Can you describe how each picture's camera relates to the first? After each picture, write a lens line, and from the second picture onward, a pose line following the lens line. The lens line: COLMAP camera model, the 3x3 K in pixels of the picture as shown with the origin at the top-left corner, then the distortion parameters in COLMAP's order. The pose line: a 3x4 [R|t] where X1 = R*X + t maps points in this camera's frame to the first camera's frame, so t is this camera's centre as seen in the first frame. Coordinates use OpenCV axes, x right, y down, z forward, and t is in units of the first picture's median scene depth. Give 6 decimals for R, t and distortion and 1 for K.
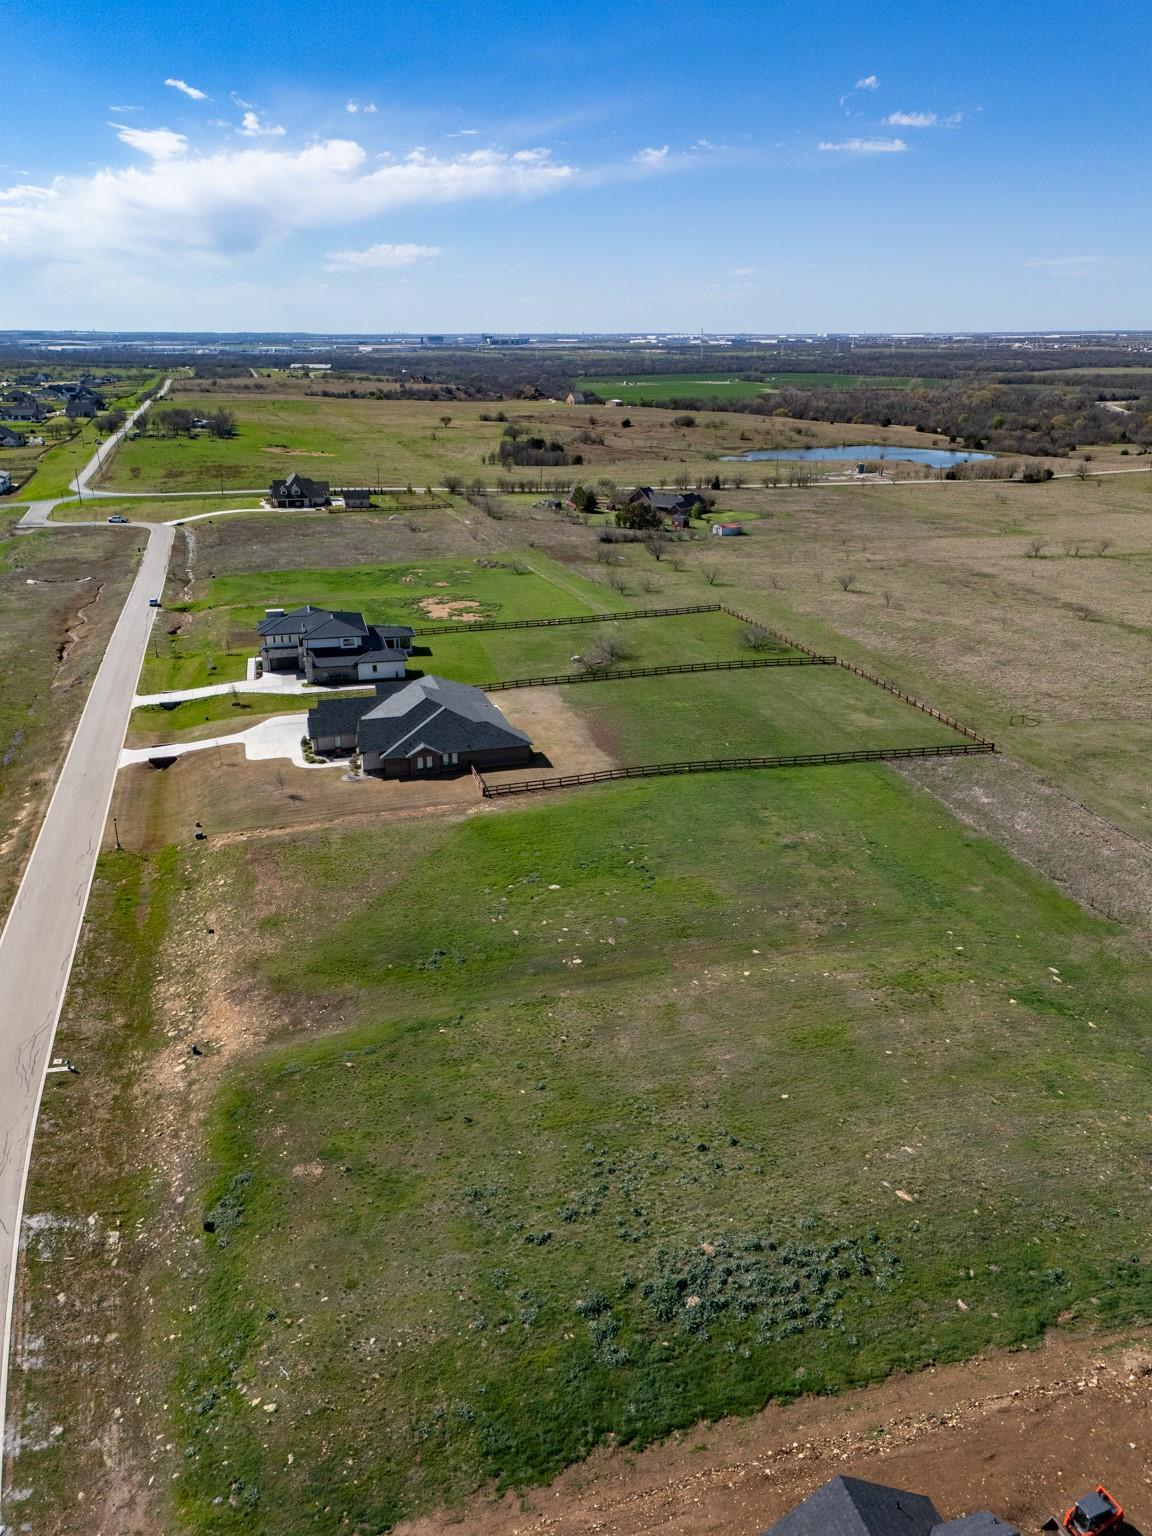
lens RADIAL K [[1127.9, 0, 571.6], [0, 1127.9, 735.8], [0, 0, 1]] dist [0.067145, -0.055687]
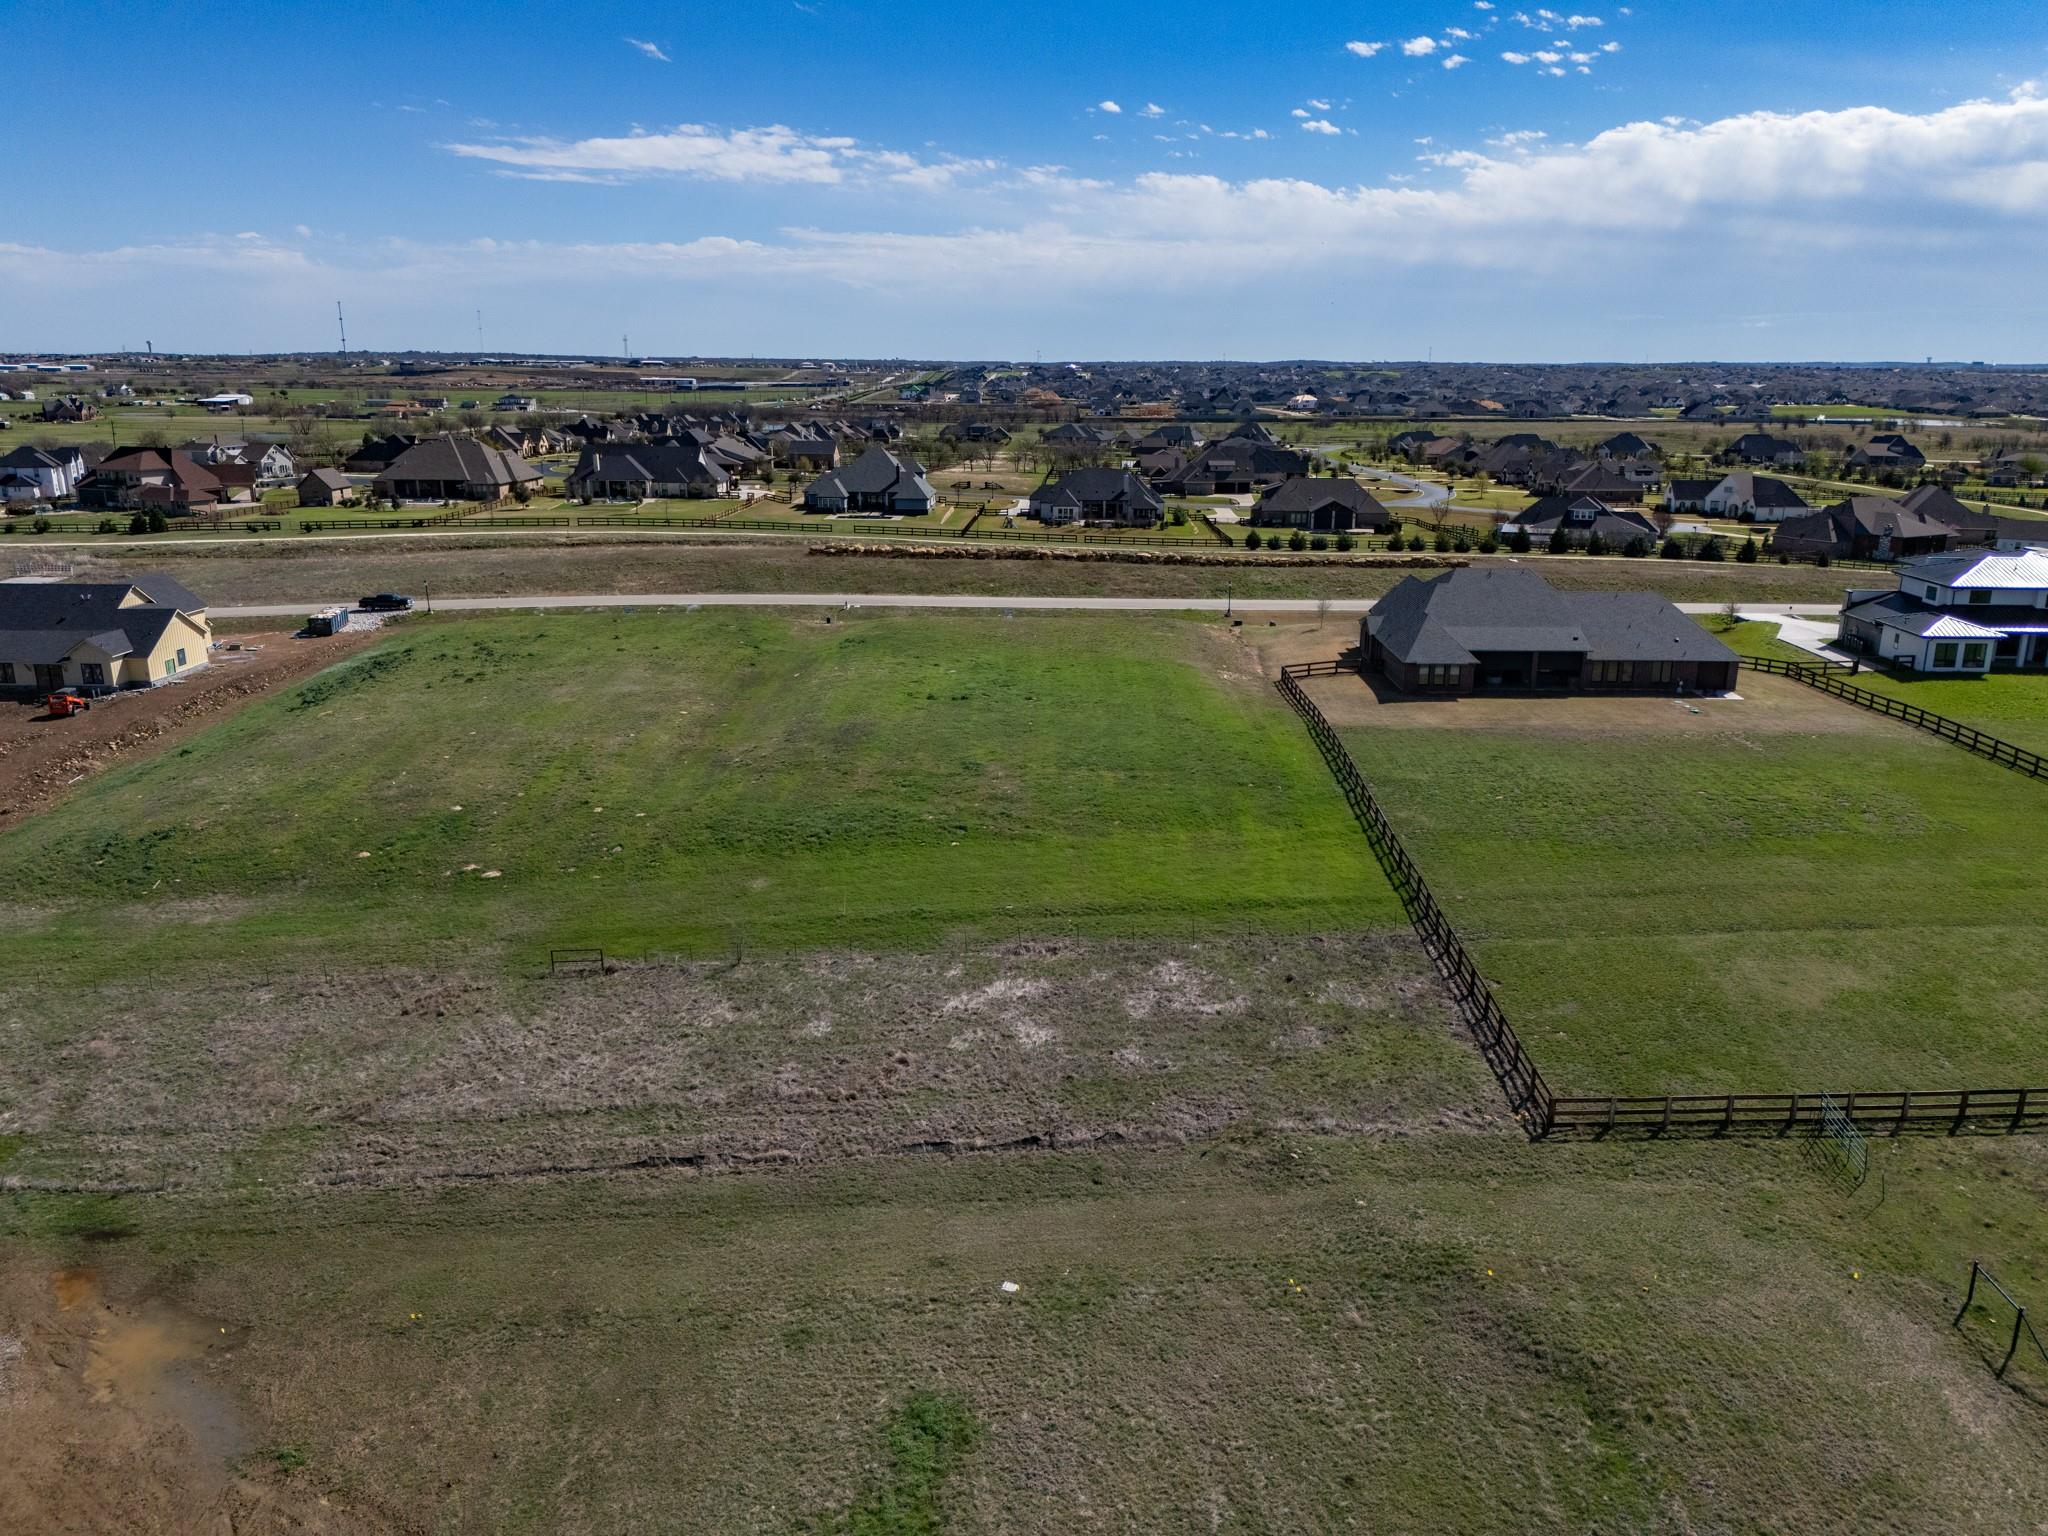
lens RADIAL K [[1503.8, 0, 1042.1], [0, 1503.8, 789.1], [0, 0, 1]] dist [0.067145, -0.055687]
pose [[-0.310339, 0.253191, -0.916288, 0.743672], [-0.321670, 0.879051, 0.351848, -0.146467], [0.894549, 0.403935, -0.191360, 0.983773]]
